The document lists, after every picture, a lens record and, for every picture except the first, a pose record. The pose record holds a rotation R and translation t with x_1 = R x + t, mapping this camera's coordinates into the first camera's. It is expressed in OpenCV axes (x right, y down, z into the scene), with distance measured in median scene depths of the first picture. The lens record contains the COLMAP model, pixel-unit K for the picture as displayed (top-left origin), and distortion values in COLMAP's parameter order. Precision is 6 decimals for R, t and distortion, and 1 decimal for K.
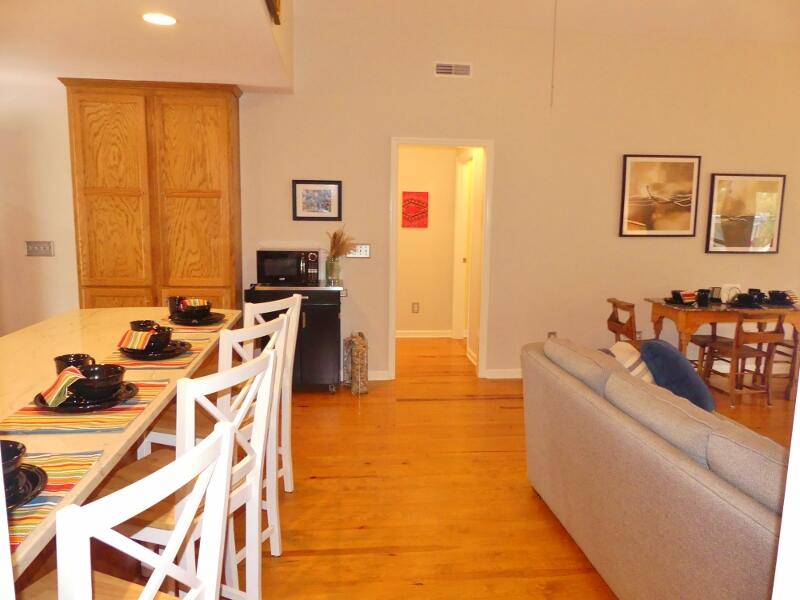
lens RADIAL K [[605.8, 0, 408.1], [0, 605.8, 300.7], [0, 0, 1]] dist [-0.006424, 0.007156]
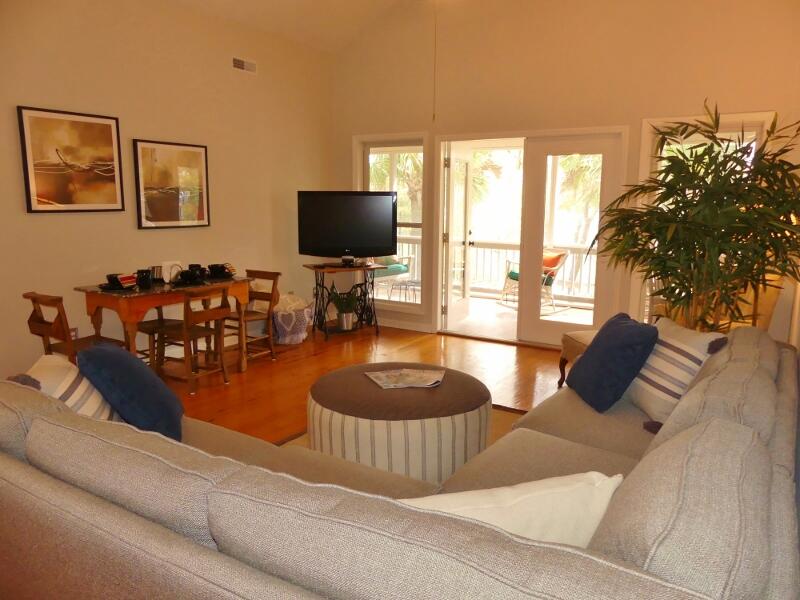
lens RADIAL K [[605.8, 0, 408.1], [0, 605.8, 300.7], [0, 0, 1]] dist [-0.006424, 0.007156]
pose [[0.635145, -0.132184, 0.760998, 0.054570], [0.108276, 0.990756, 0.081724, -0.004634], [-0.764766, 0.030491, 0.643586, 0.133904]]
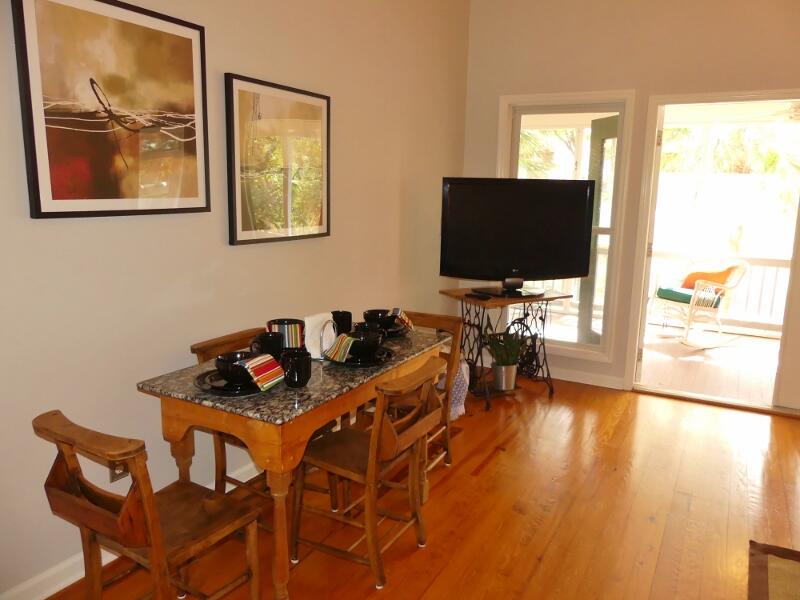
lens RADIAL K [[598.8, 0, 400.0], [0, 598.8, 300.0], [0, 0, 1]] dist [-0.011715, -0.005975]
pose [[0.595943, -0.147652, 0.789335, 0.205871], [0.105174, 0.988835, 0.105565, -0.076564], [-0.796109, 0.020107, 0.604819, 0.651294]]
